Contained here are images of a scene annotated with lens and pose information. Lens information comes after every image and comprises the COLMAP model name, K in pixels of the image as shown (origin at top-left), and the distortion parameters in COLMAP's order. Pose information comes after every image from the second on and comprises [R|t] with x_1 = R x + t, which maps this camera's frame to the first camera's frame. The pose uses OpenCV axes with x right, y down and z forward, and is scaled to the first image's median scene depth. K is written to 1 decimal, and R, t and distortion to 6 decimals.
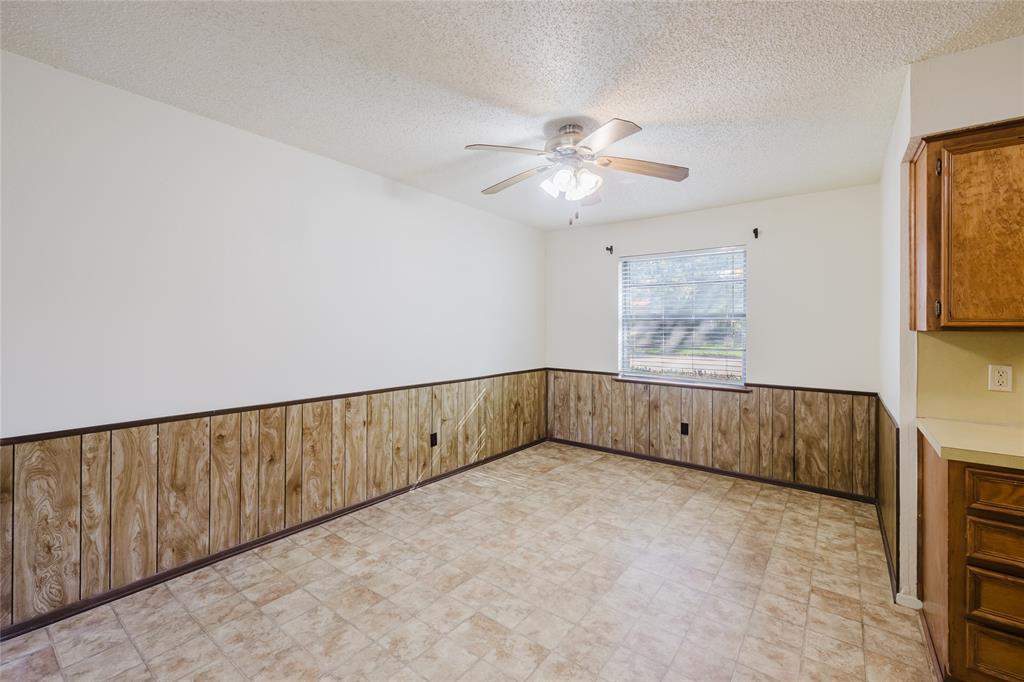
lens RADIAL K [[437.9, 0, 507.0], [0, 437.9, 324.0], [0, 0, 1]] dist [0.000463, 0.000173]
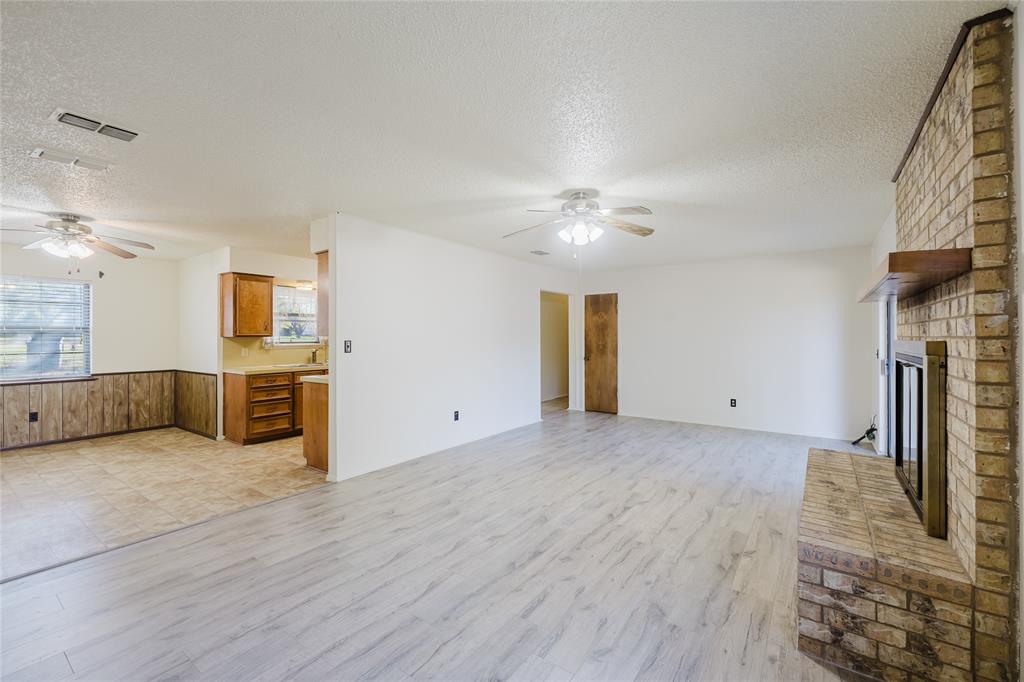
lens RADIAL K [[427.0, 0, 508.0], [0, 427.0, 337.8], [0, 0, 1]] dist [0.000622, -0.000025]
pose [[-0.020962, -0.011317, 0.999716, -1.193398], [-0.001310, 0.999935, 0.011292, -0.008450], [-0.999779, -0.001073, -0.020976, -0.486166]]
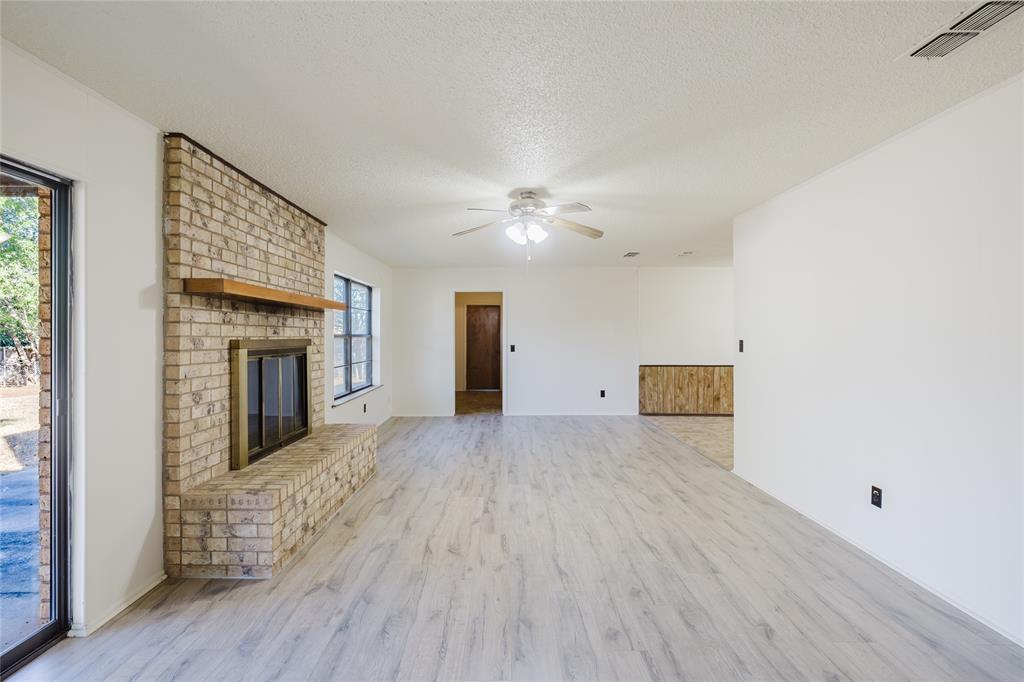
lens RADIAL K [[435.3, 0, 508.7], [0, 435.3, 338.2], [0, 0, 1]] dist [0.000563, 0.000052]
pose [[0.613288, -0.002232, -0.789856, 0.718276], [0.005684, 0.999983, 0.001588, 0.002932], [0.789839, -0.005463, 0.613290, -1.404156]]
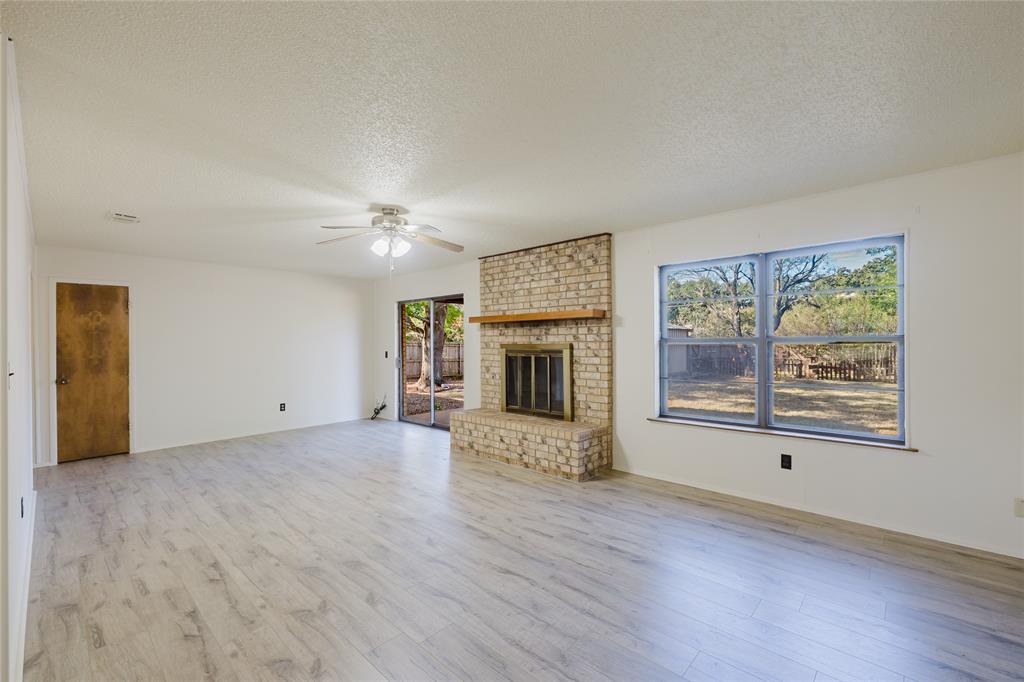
lens RADIAL K [[435.3, 0, 508.7], [0, 435.3, 338.2], [0, 0, 1]] dist [0.000563, 0.000052]
pose [[-0.994272, 0.003599, 0.106817, -0.560560], [0.003011, 0.999979, -0.005666, -0.007611], [-0.106835, -0.005311, -0.994263, 0.435593]]
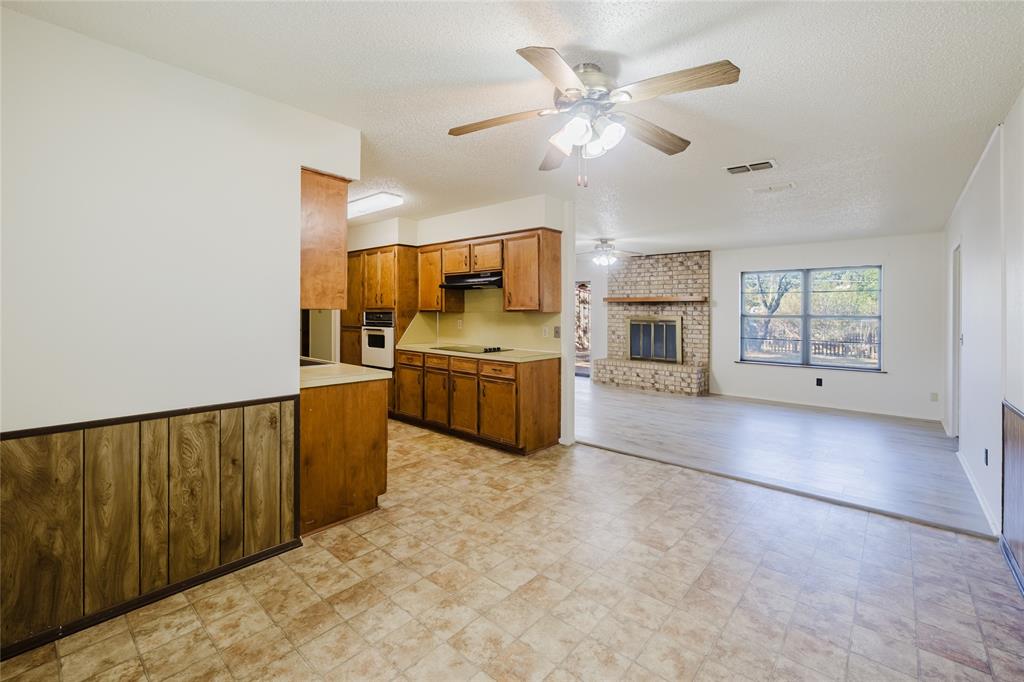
lens RADIAL K [[446.5, 0, 501.5], [0, 446.5, 303.3], [0, 0, 1]] dist [-0.001647, -0.000077]
pose [[-0.996397, -0.018226, 0.082831, 0.192917], [-0.020342, 0.999486, -0.024777, 0.011942], [-0.082336, -0.026373, -0.996256, 1.502469]]
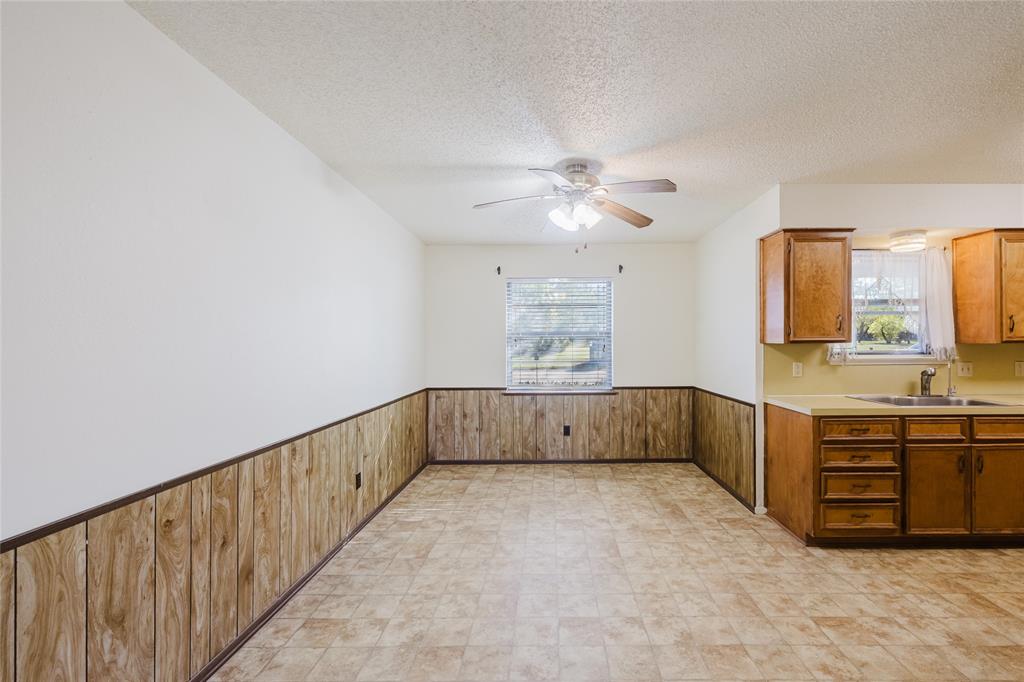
lens RADIAL K [[448.8, 0, 555.1], [0, 448.8, 340.9], [0, 0, 1]] dist [-0.000233, -0.000216]
pose [[0.791073, -0.010140, 0.611638, -0.480615], [0.009602, 0.999945, 0.004157, -0.006143], [-0.611647, 0.002584, 0.791127, 0.102787]]
